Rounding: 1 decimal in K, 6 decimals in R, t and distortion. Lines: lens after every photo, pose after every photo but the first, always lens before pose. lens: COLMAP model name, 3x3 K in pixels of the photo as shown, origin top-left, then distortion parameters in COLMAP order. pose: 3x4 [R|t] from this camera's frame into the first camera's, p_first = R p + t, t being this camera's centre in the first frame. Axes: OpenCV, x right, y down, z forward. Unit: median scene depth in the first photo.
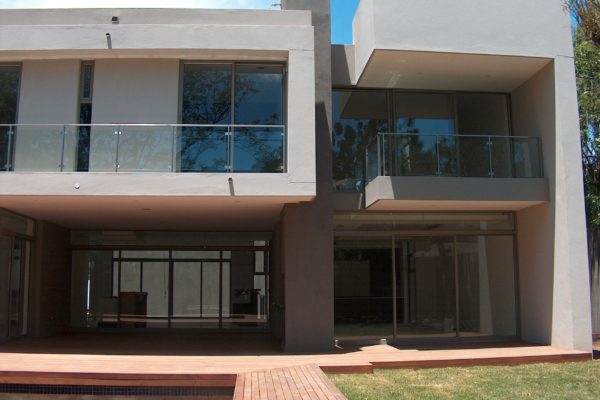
lens RADIAL K [[664.2, 0, 299.6], [0, 664.2, 189.4], [0, 0, 1]] dist [-0.219462, 0.143926]
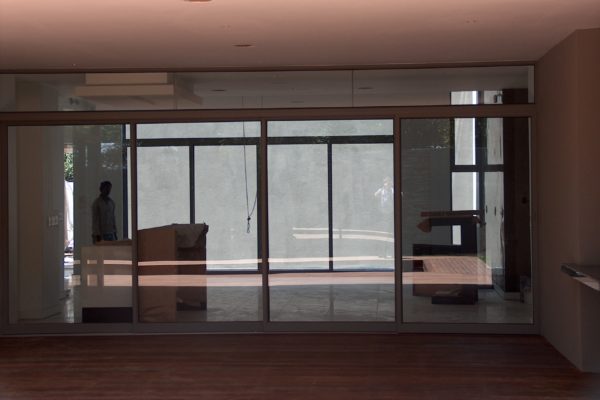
lens RADIAL K [[1250.9, 0, 300.0], [0, 1250.9, 200.0], [0, 0, 1]] dist [-0.046215, -0.087044]
pose [[0.988567, -0.003383, -0.150744, -0.049784], [0.027676, 0.986835, 0.159344, 0.017307], [0.148221, -0.161695, 0.975646, 0.214188]]
